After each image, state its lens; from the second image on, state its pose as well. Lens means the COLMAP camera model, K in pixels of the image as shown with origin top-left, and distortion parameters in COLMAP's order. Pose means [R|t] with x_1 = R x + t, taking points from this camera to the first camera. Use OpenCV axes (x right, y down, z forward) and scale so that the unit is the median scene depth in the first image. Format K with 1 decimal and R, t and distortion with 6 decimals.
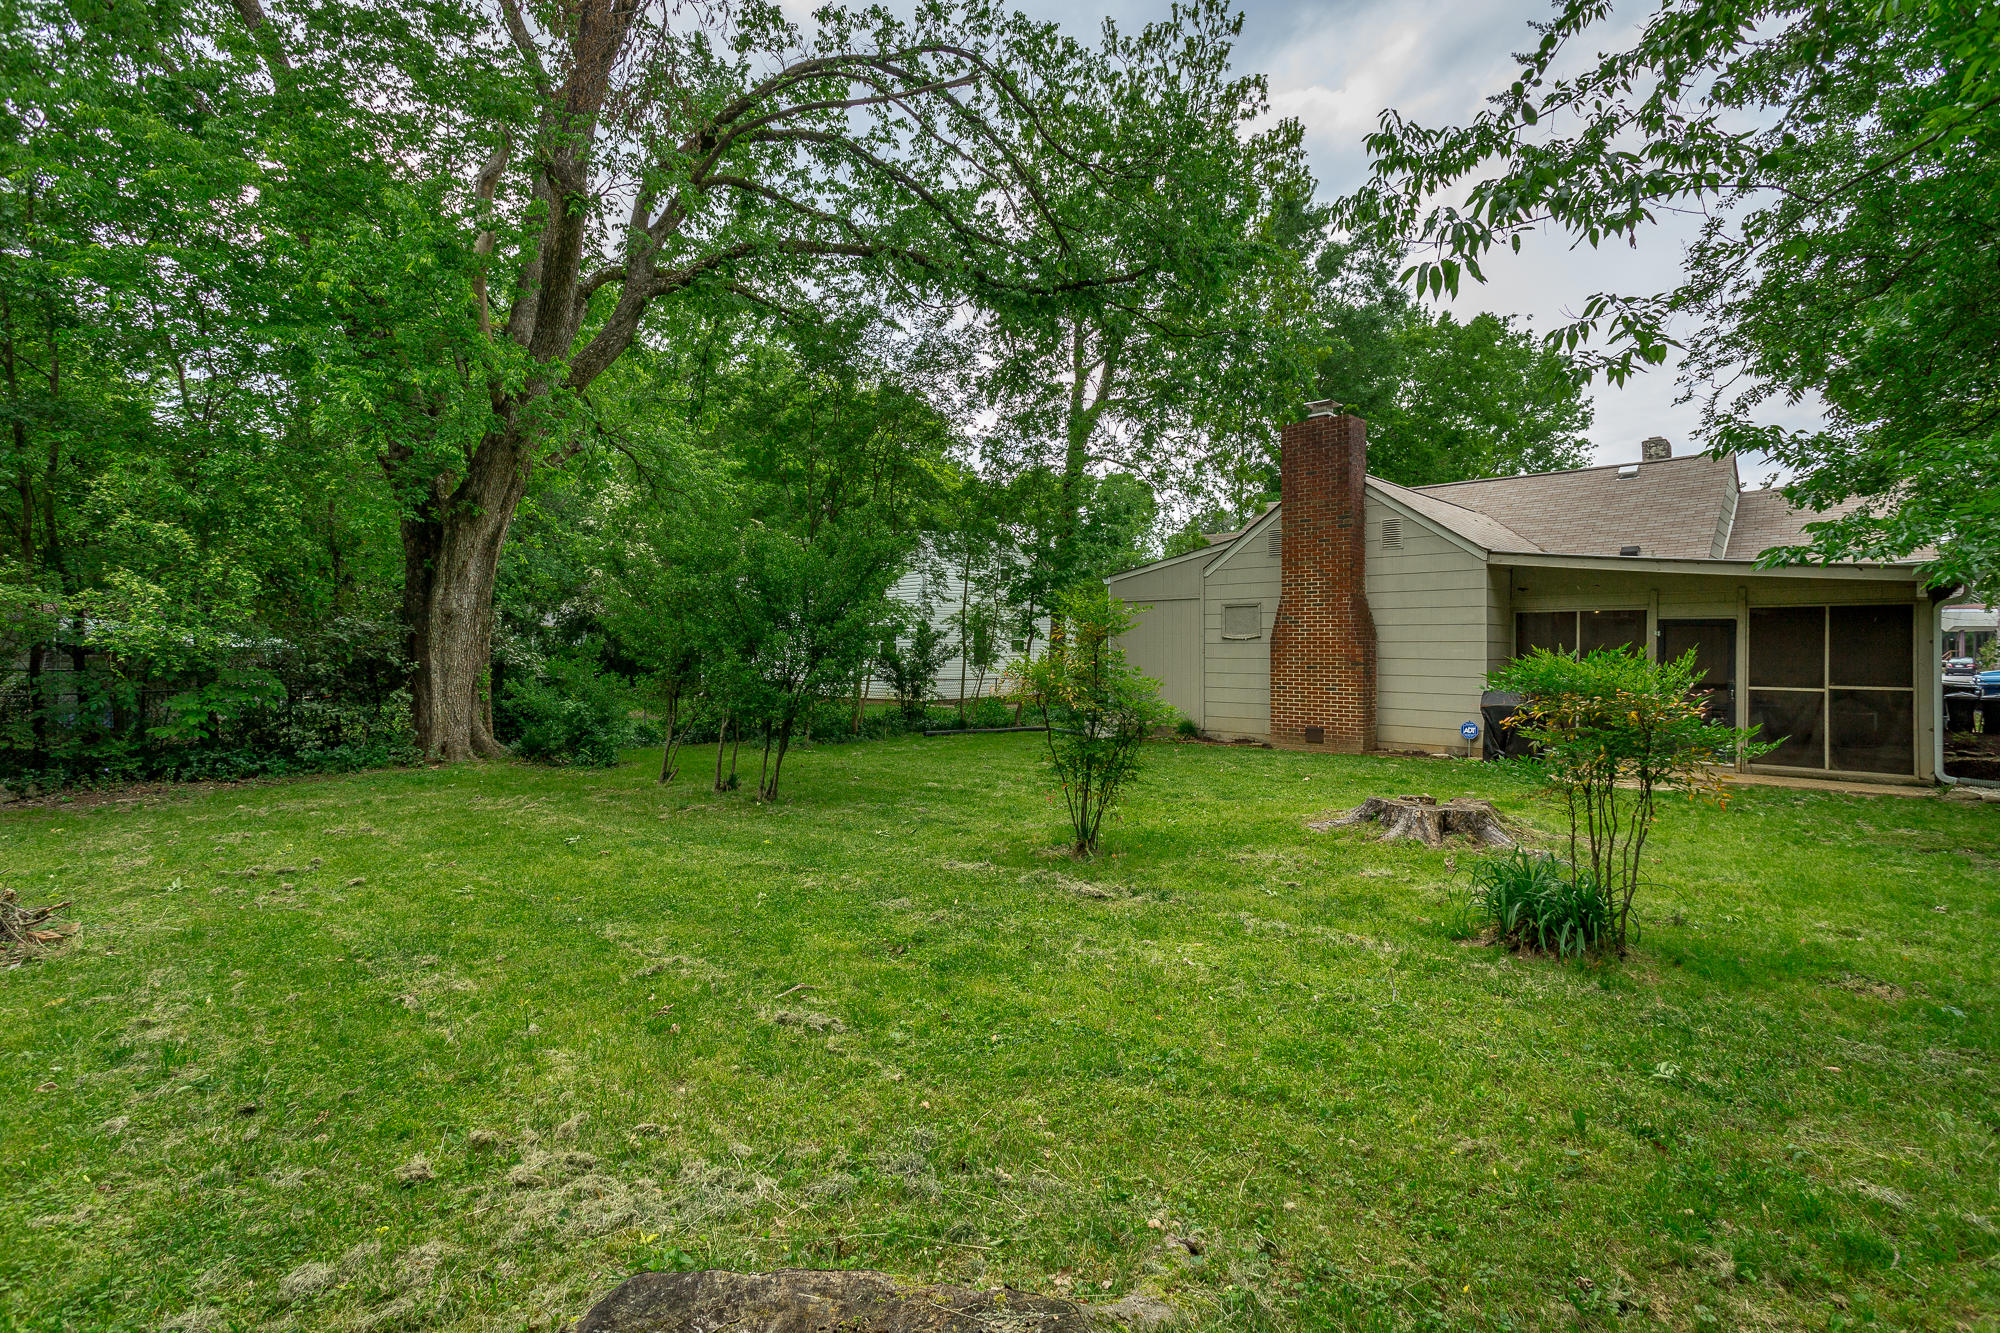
lens RADIAL K [[956.2, 0, 997.1], [0, 956.2, 677.5], [0, 0, 1]] dist [0.007643, 0.000637]
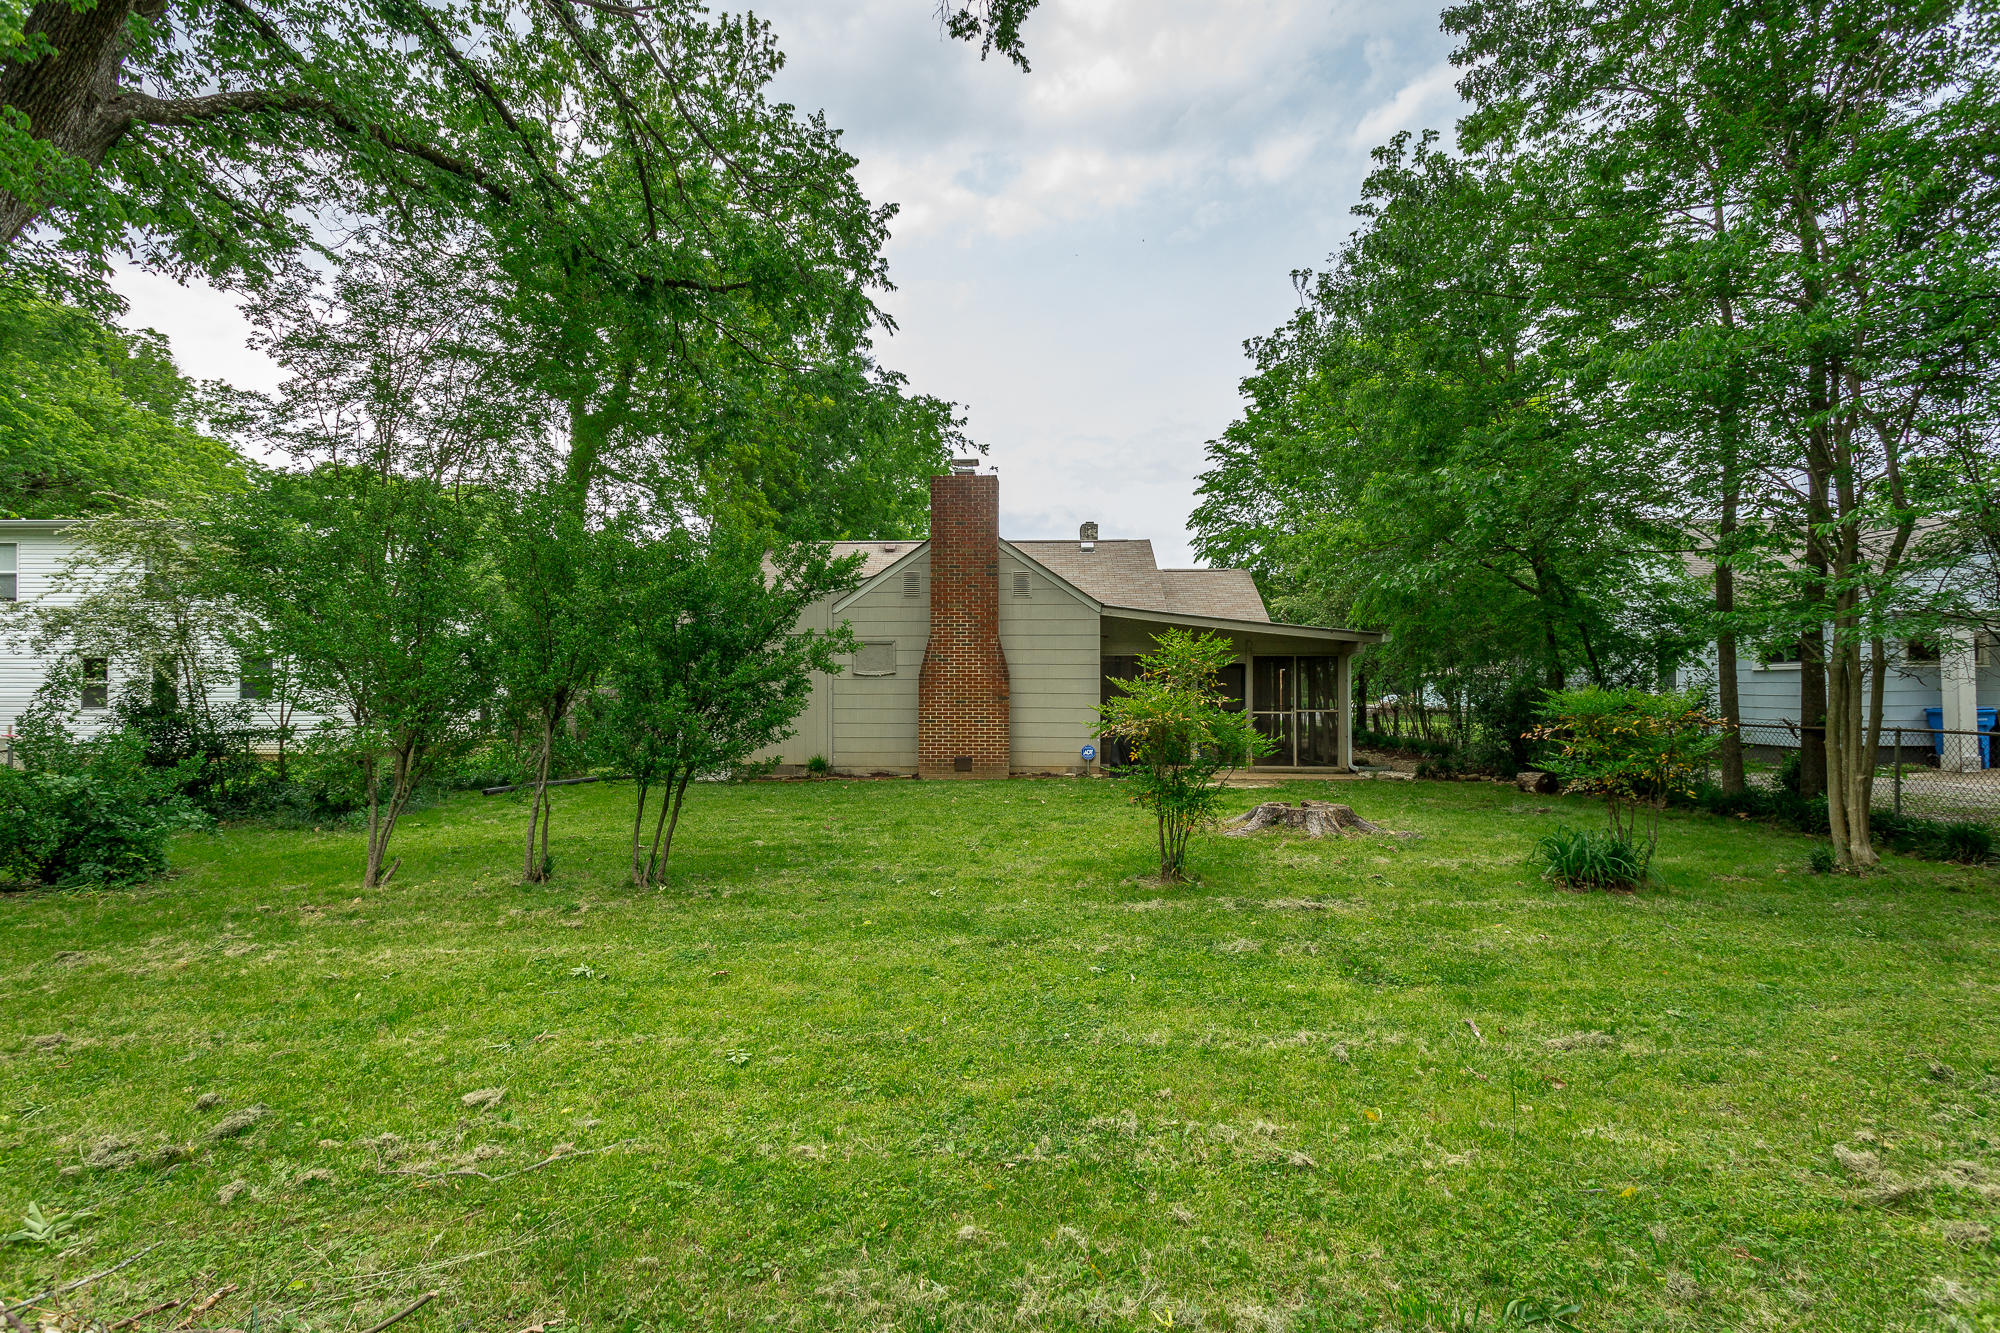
lens RADIAL K [[956.2, 0, 997.1], [0, 956.2, 677.5], [0, 0, 1]] dist [0.007643, 0.000637]
pose [[0.736607, 0.006472, 0.676290, -0.395358], [0.018801, 0.999372, -0.030041, -0.004605], [-0.676060, 0.034843, 0.736023, 0.184123]]
